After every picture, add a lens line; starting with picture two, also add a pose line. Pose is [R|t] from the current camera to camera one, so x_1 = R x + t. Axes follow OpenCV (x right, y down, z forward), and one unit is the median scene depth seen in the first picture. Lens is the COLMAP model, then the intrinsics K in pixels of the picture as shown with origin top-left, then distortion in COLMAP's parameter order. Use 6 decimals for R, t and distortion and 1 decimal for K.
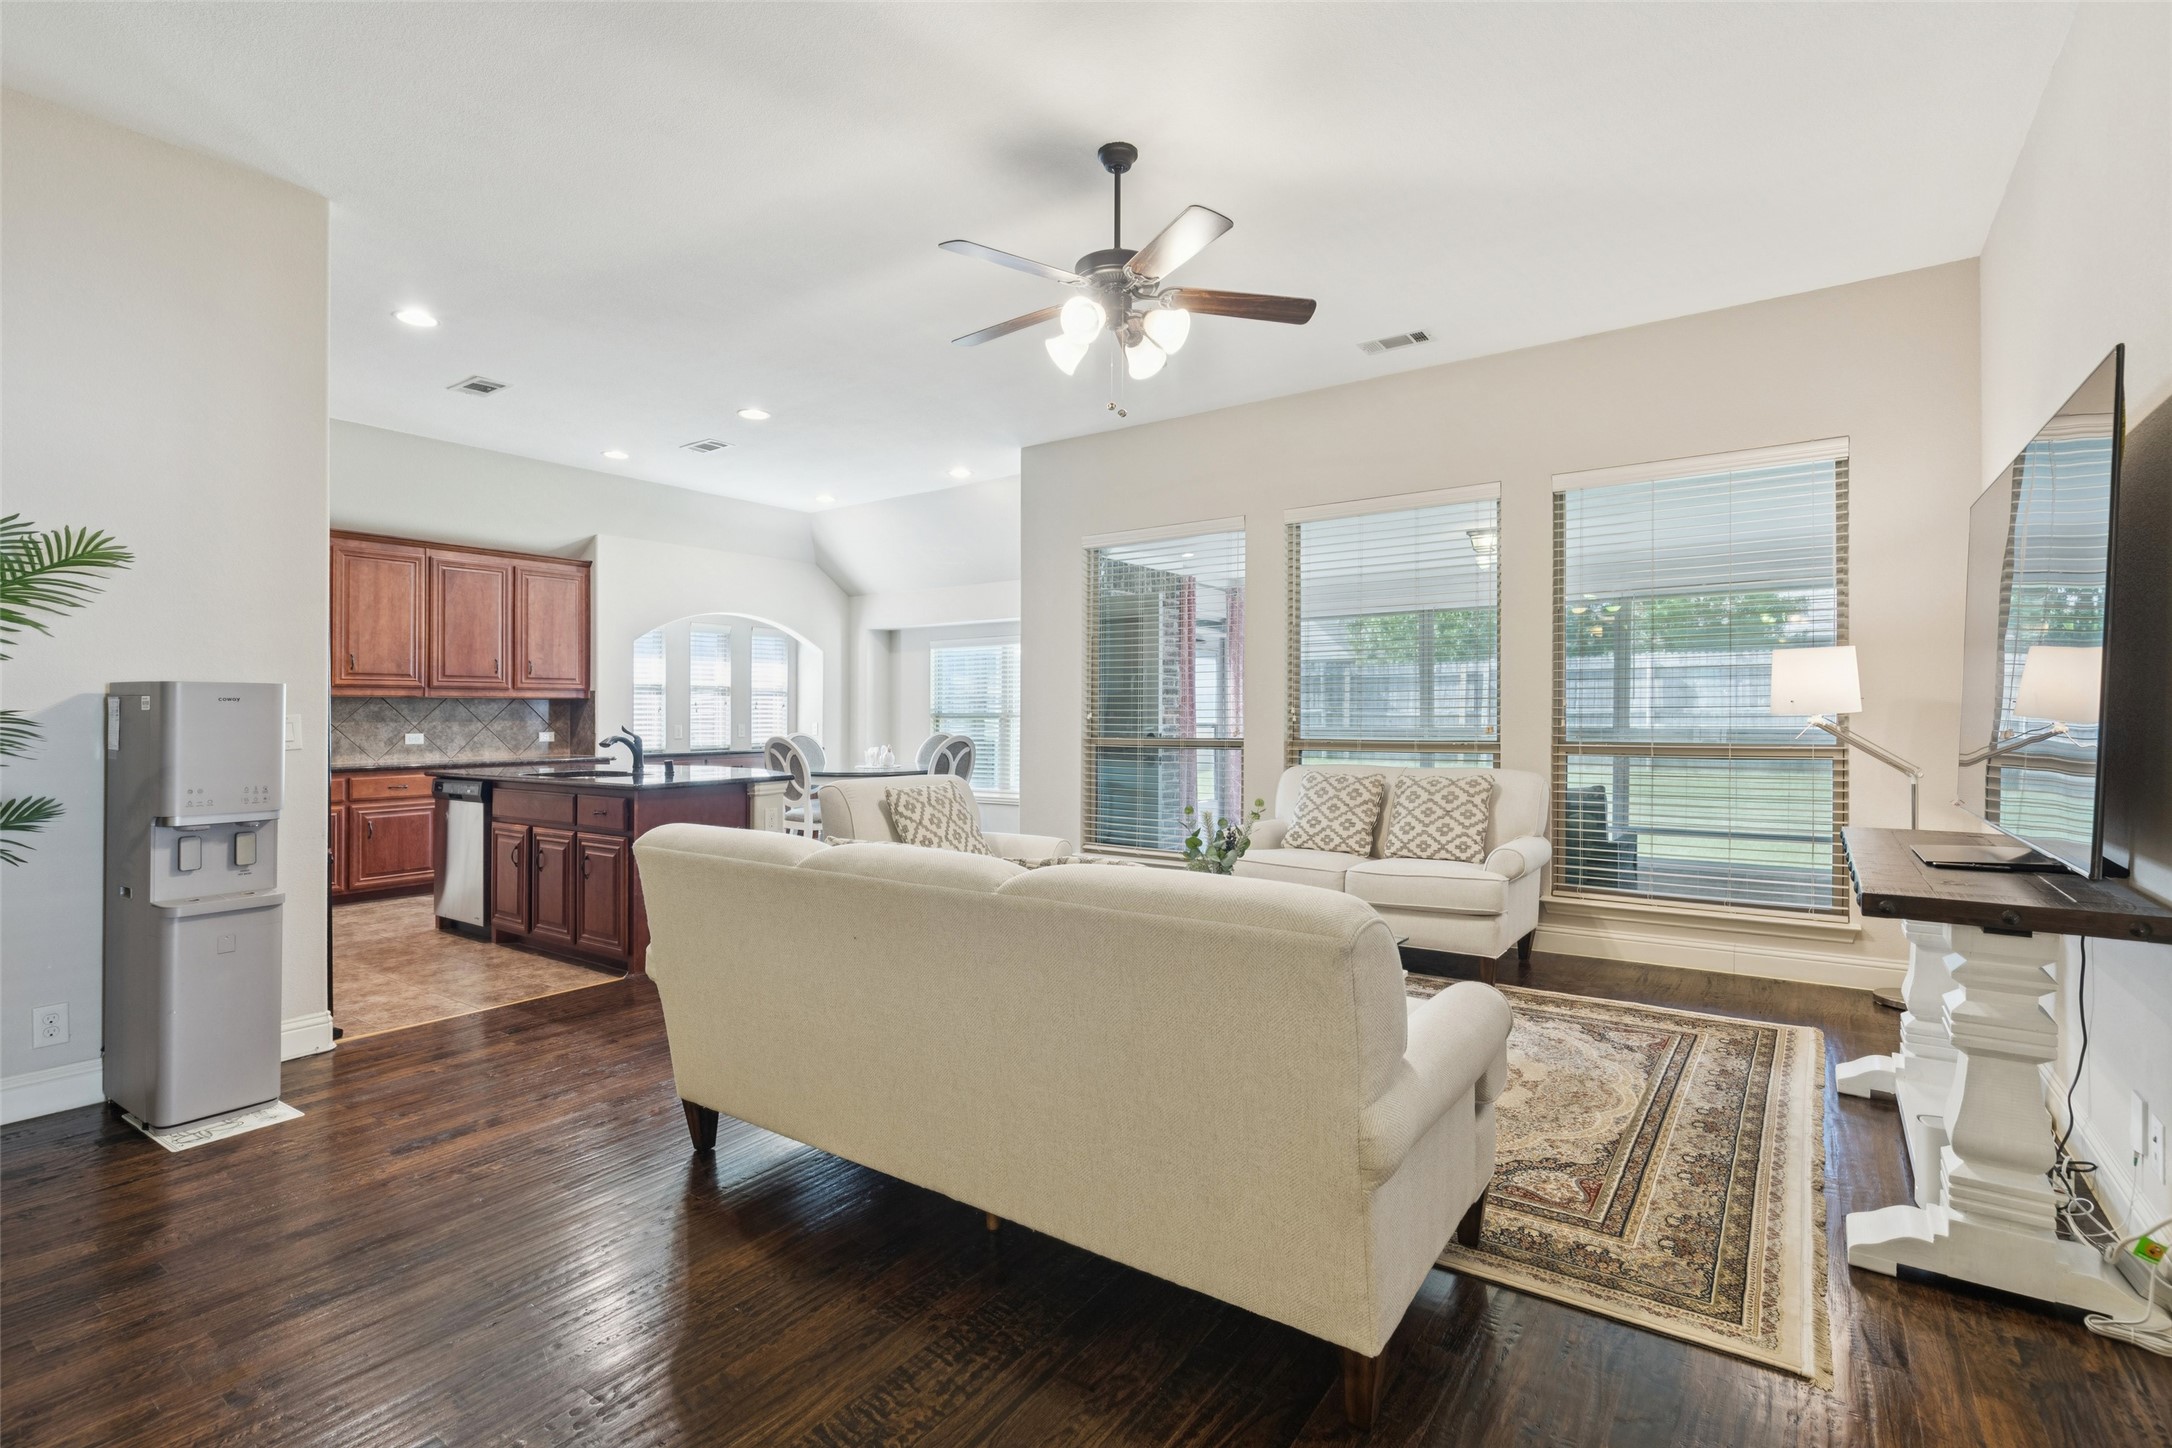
lens RADIAL K [[1005.6, 0, 1090.7], [0, 1005.6, 700.4], [0, 0, 1]] dist [-0.004102, -0.000960]
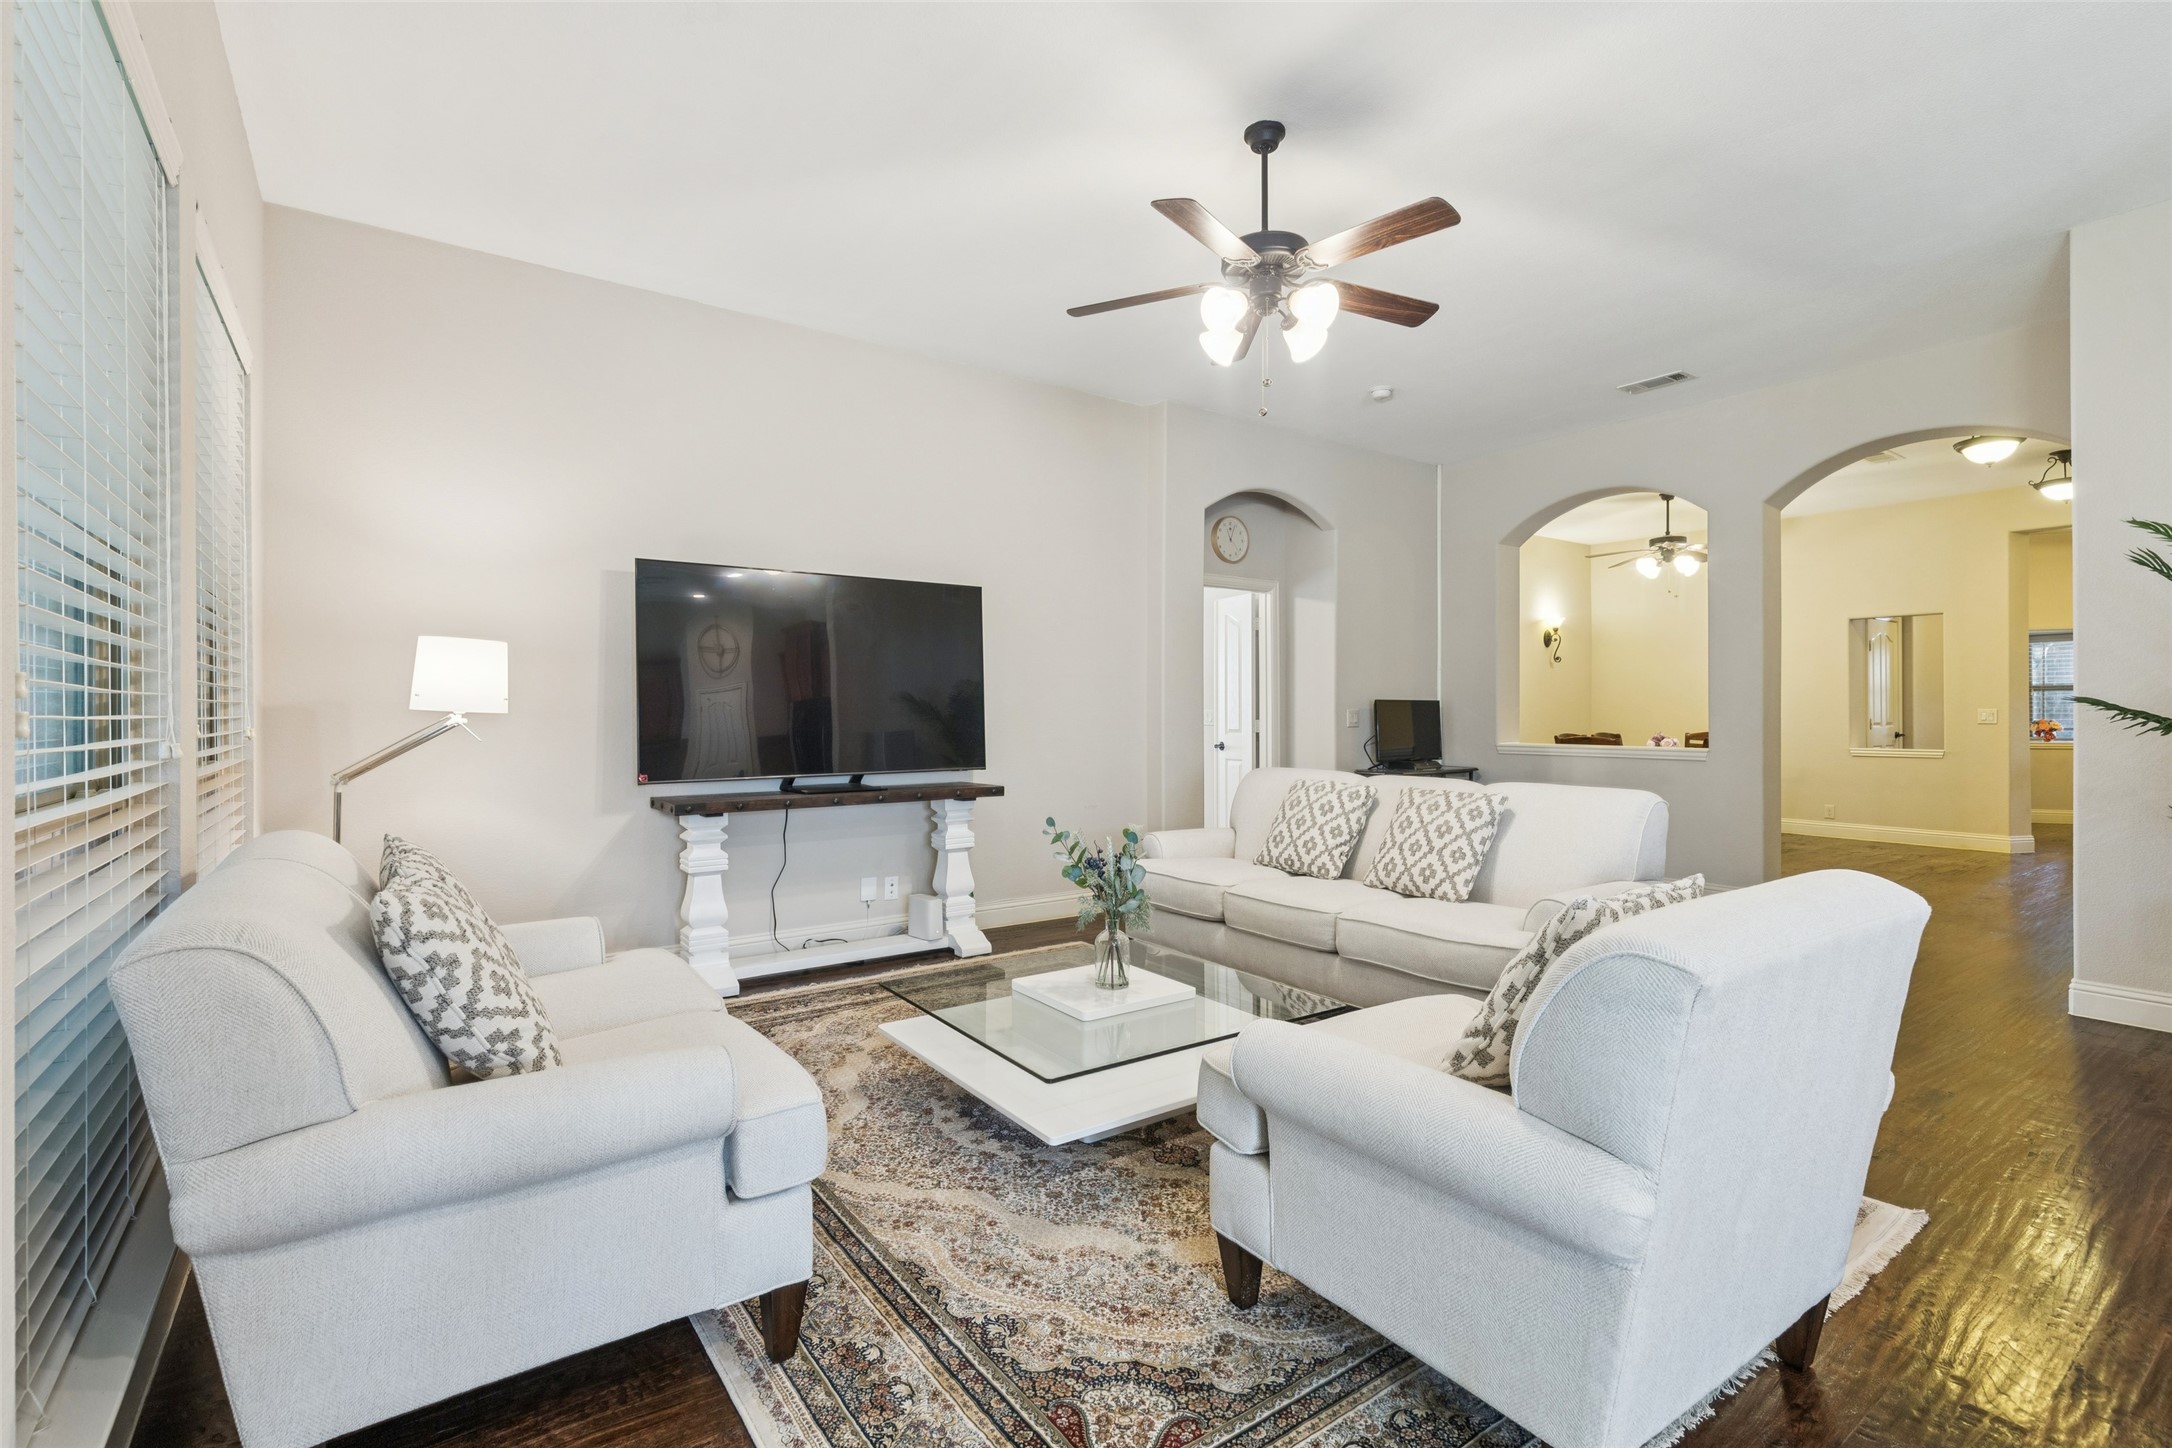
lens RADIAL K [[990.0, 0, 1087.9], [0, 990.0, 714.6], [0, 0, 1]] dist [-0.000382, -0.000216]
pose [[-0.940656, 0.004275, 0.339336, -0.062909], [-0.001014, 0.999881, -0.015406, 0.016003], [-0.339361, -0.014836, -0.940539, 0.905467]]
